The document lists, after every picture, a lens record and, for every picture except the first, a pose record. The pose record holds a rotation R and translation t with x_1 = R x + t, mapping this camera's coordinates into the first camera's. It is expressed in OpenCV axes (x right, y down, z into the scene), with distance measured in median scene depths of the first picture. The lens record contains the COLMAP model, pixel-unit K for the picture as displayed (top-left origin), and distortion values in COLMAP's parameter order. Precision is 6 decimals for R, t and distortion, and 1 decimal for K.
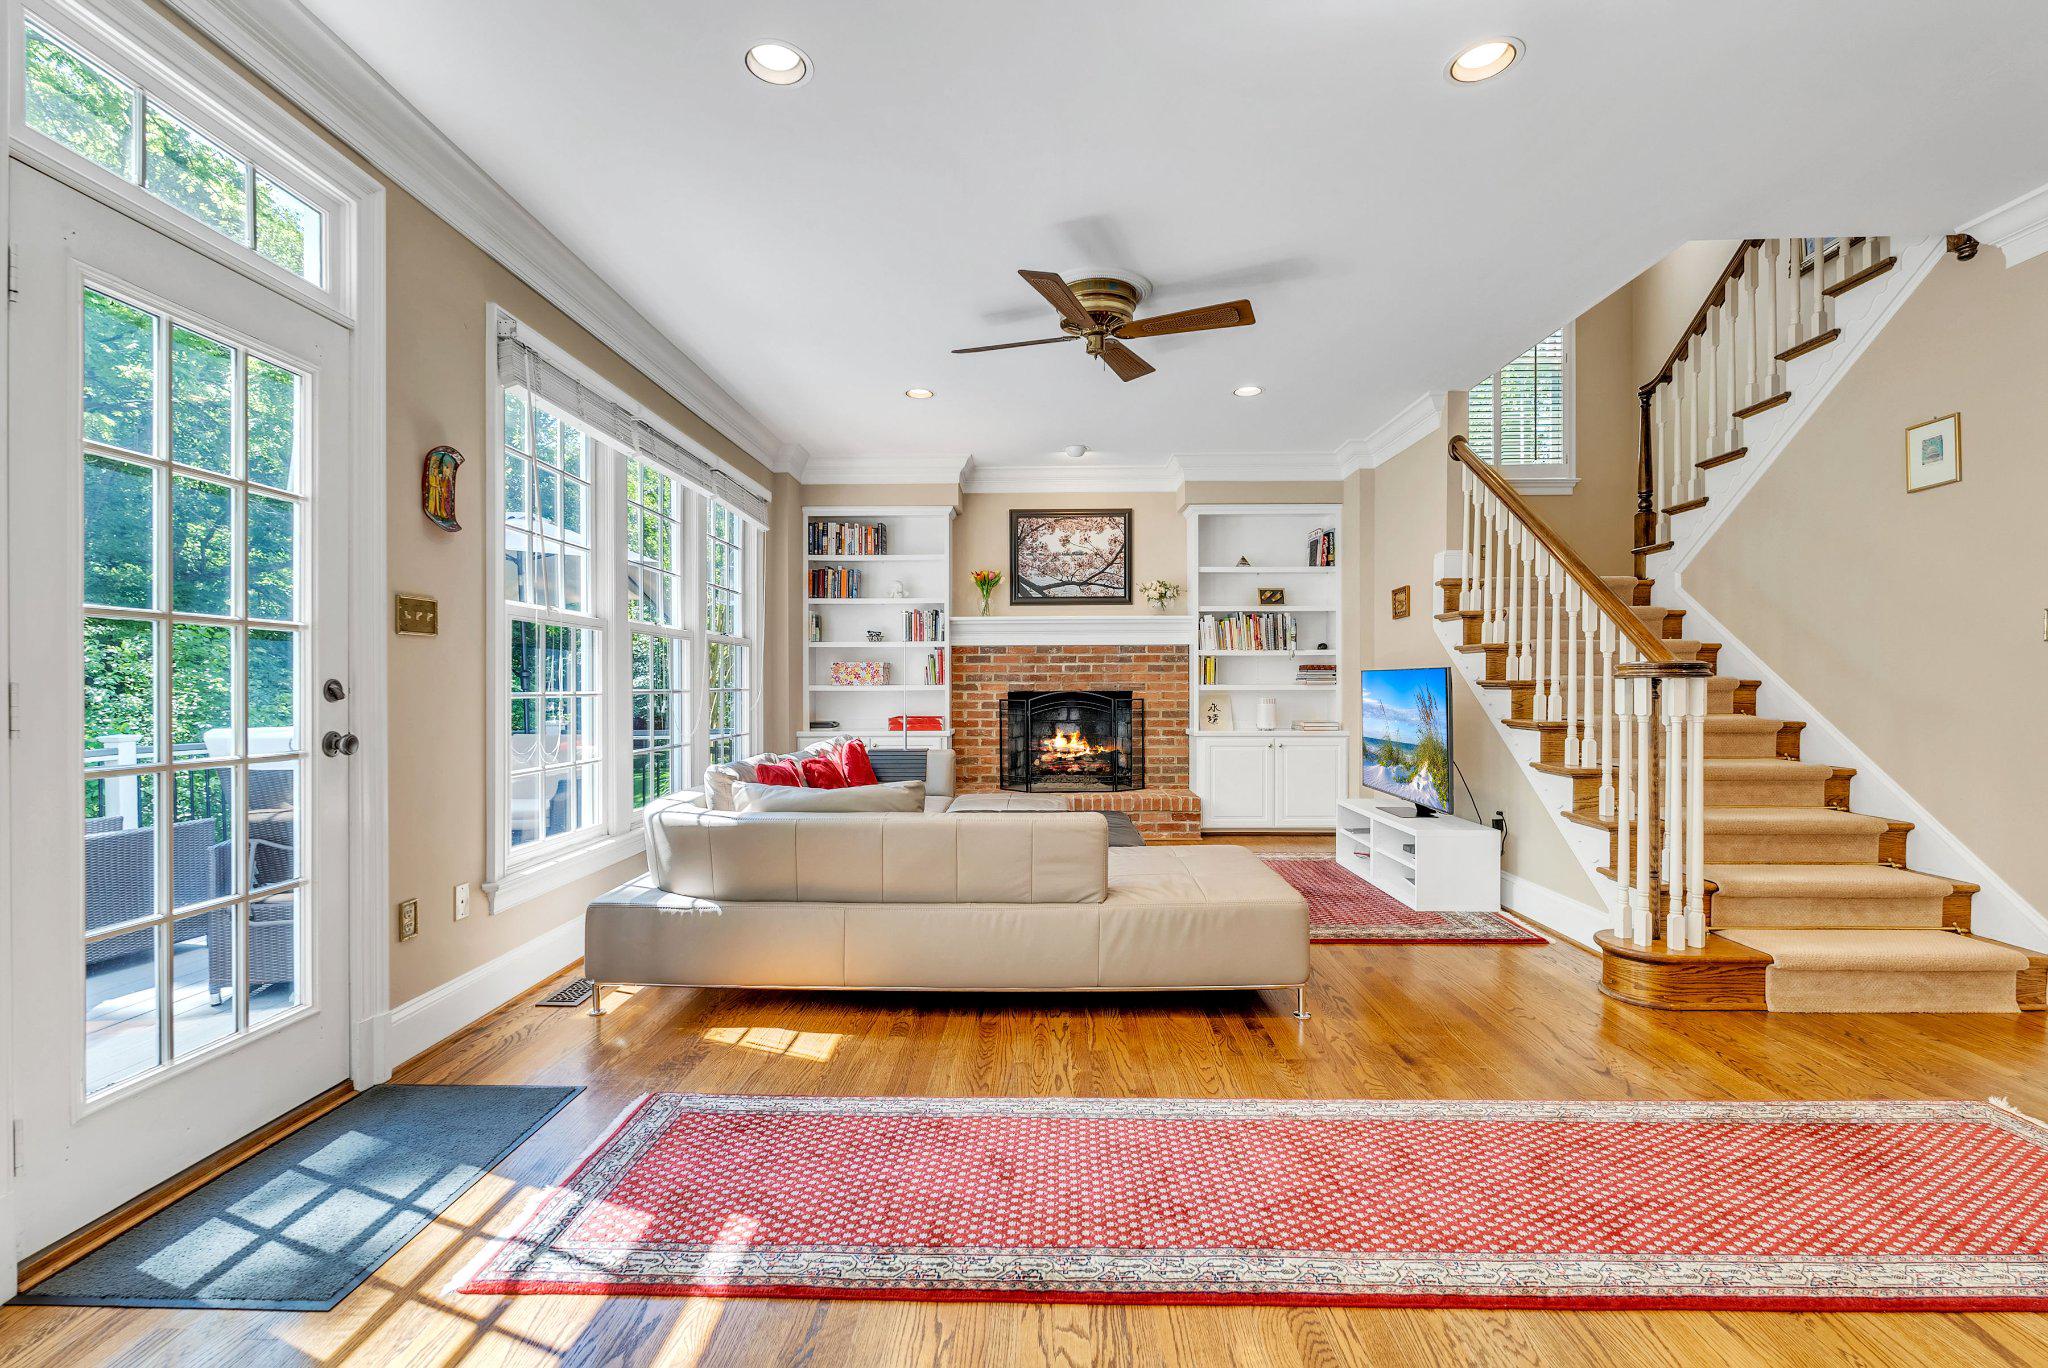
lens RADIAL K [[908.1, 0, 1024.0], [0, 908.1, 684.0], [0, 0, 1]] dist [-0.000093, 0.000156]
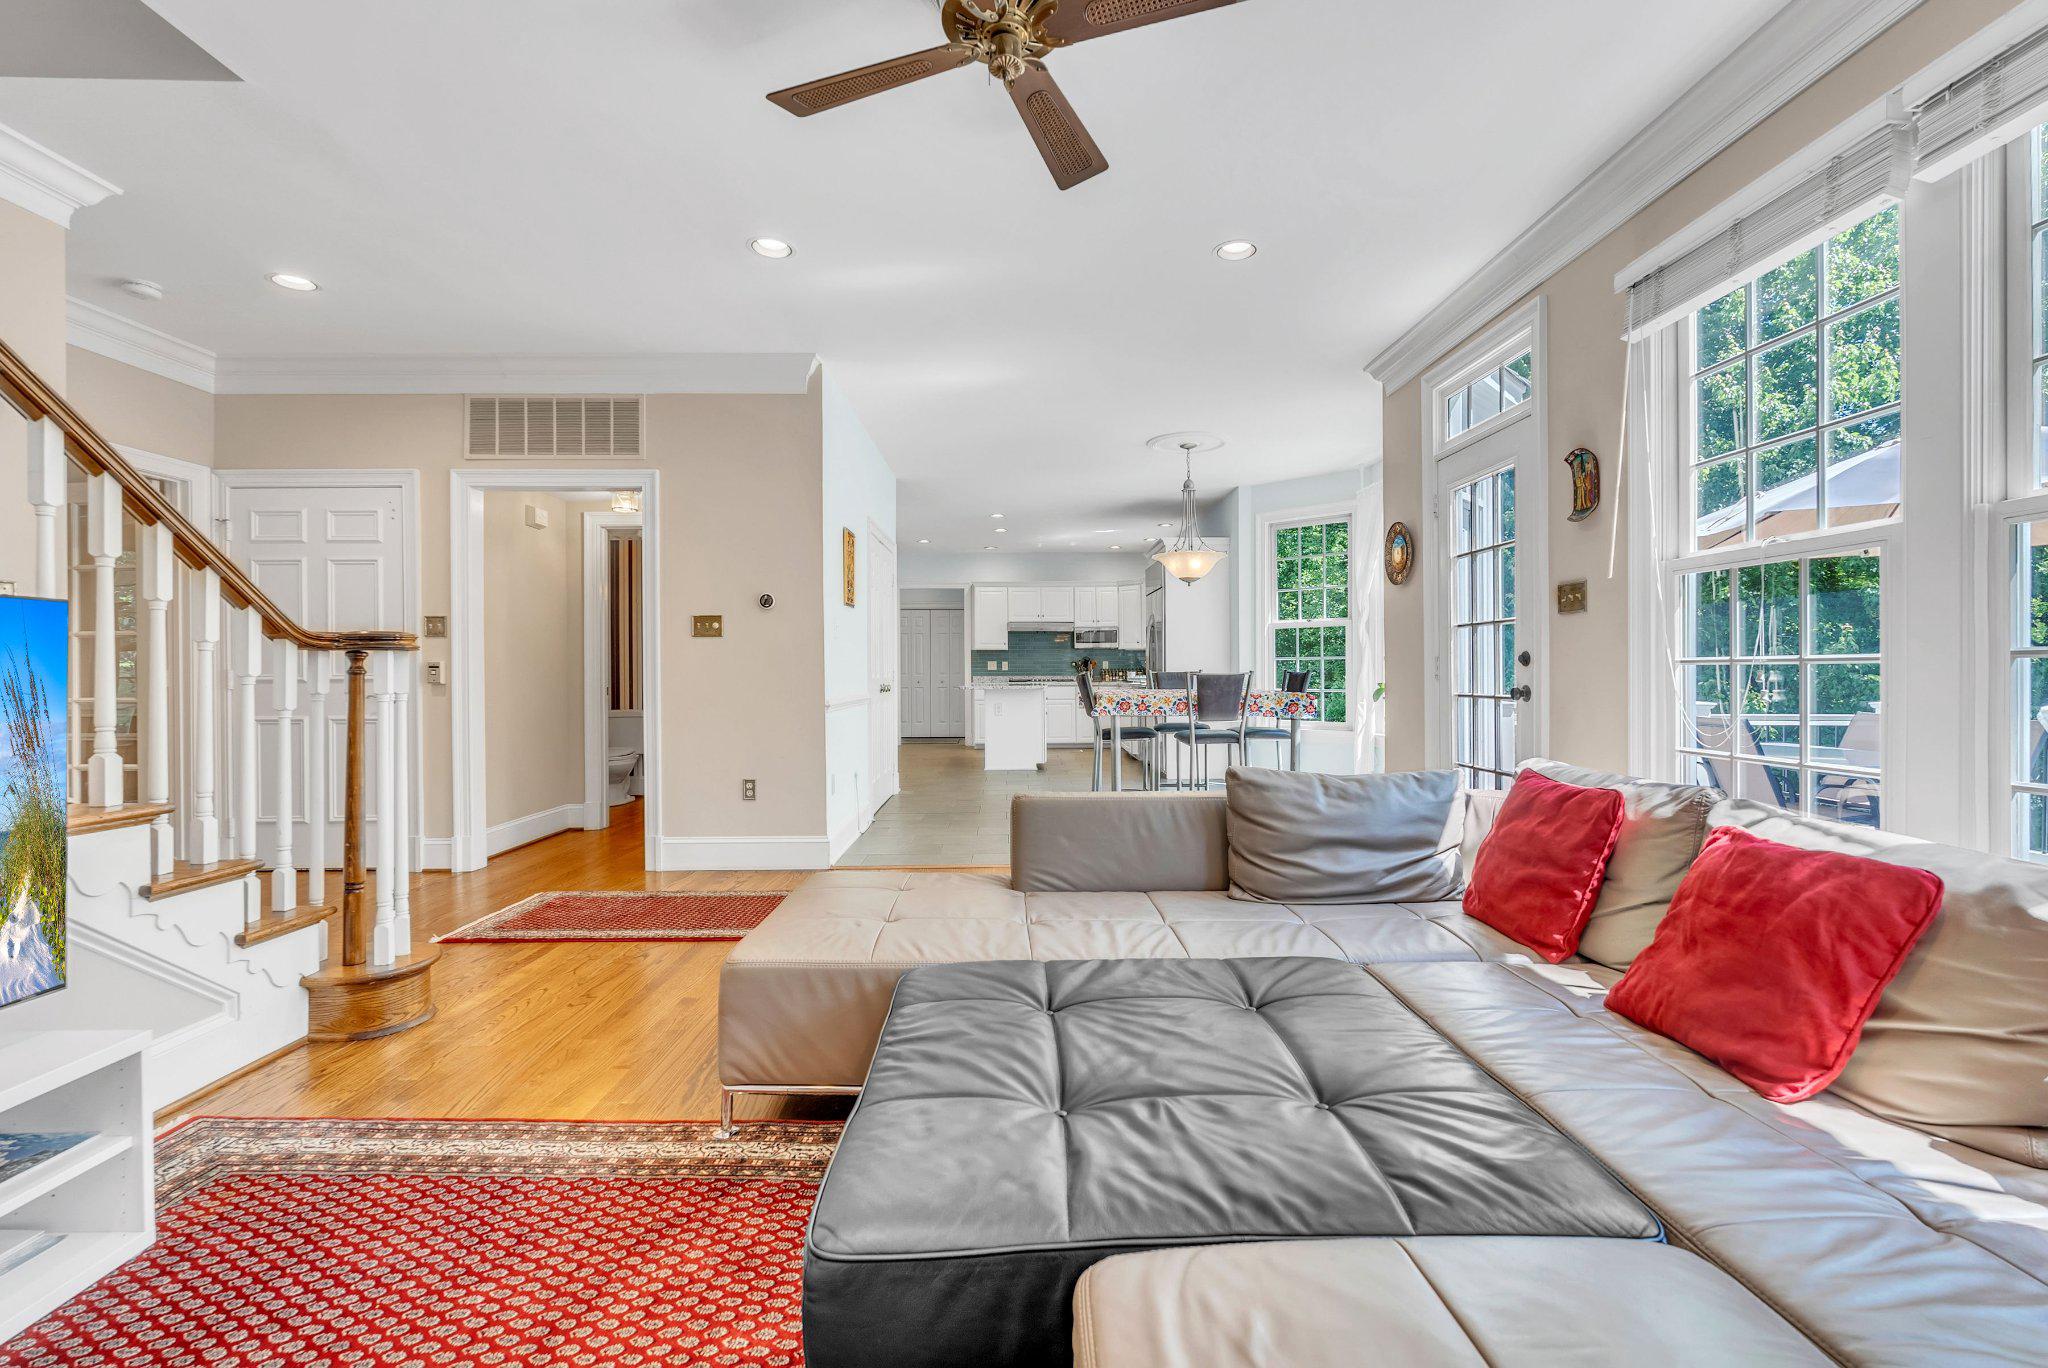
lens RADIAL K [[910.6, 0, 1021.5], [0, 910.6, 658.7], [0, 0, 1]] dist [-0.001112, -0.000376]
pose [[-0.999401, 0.004472, -0.034320, 0.050086], [0.004731, 0.999961, -0.007477, 0.005373], [0.034285, -0.007635, -0.999383, 0.882908]]
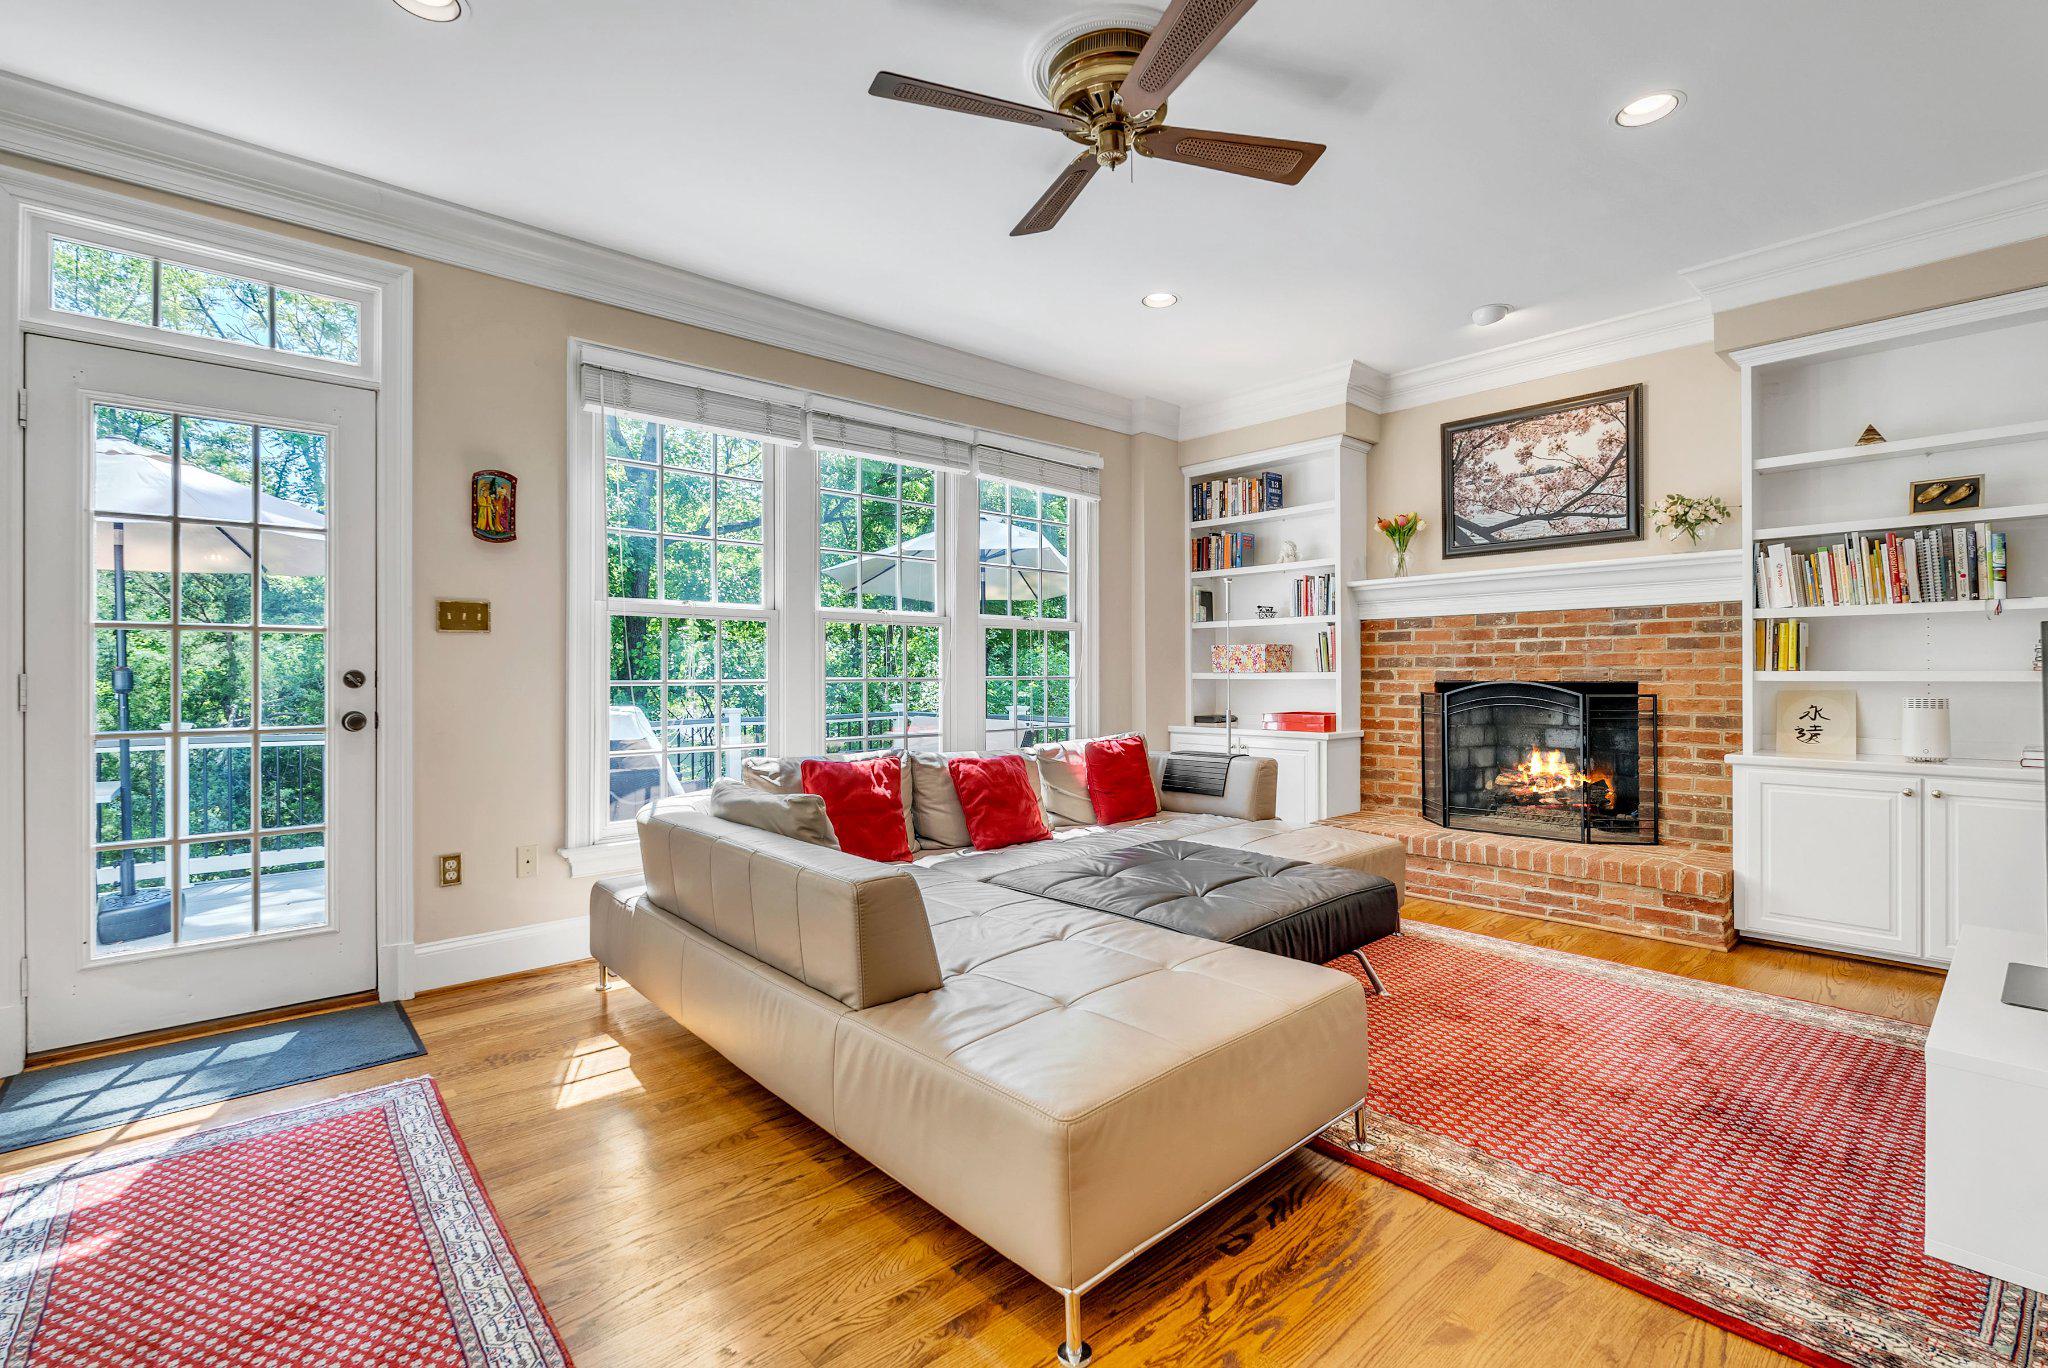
lens RADIAL K [[912.7, 0, 1028.8], [0, 912.7, 669.7], [0, 0, 1]] dist [-0.002427, 0.000016]
pose [[0.689027, -0.002966, -0.724730, 0.283777], [0.002539, 0.999995, -0.001679, -0.000379], [0.724731, -0.000683, 0.689031, 0.284029]]
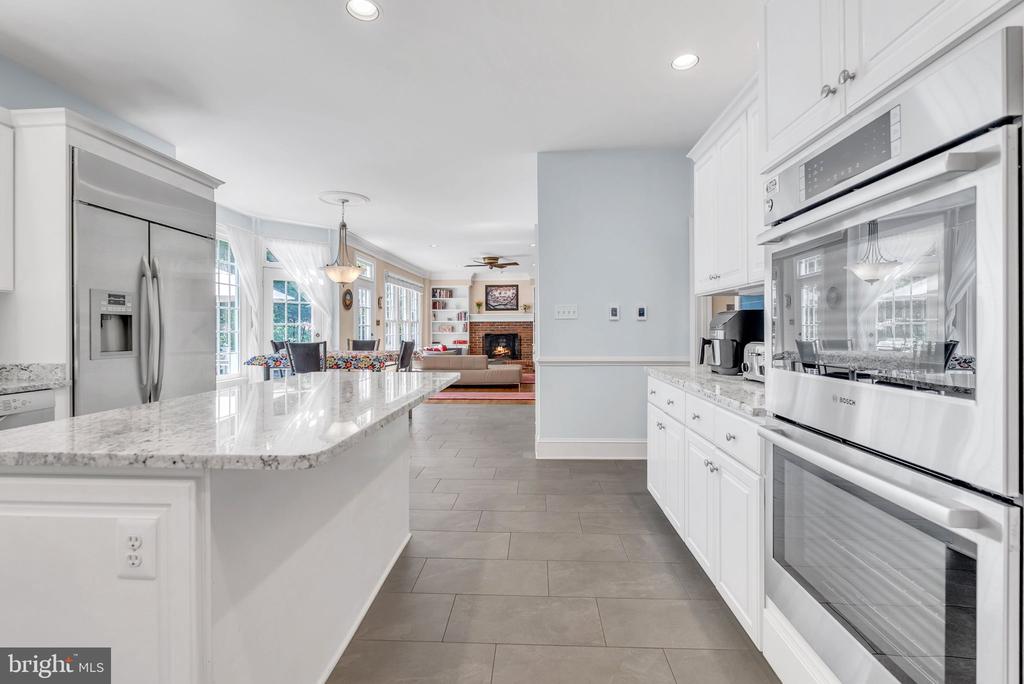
lens RADIAL K [[457.2, 0, 512.0], [0, 457.2, 329.0], [0, 0, 1]] dist [-0.001641, -0.000414]
pose [[0.999432, -0.002958, -0.033574, 0.159642], [0.002994, 0.999995, 0.001017, -0.013428], [0.033571, -0.001117, 0.999436, -0.891375]]
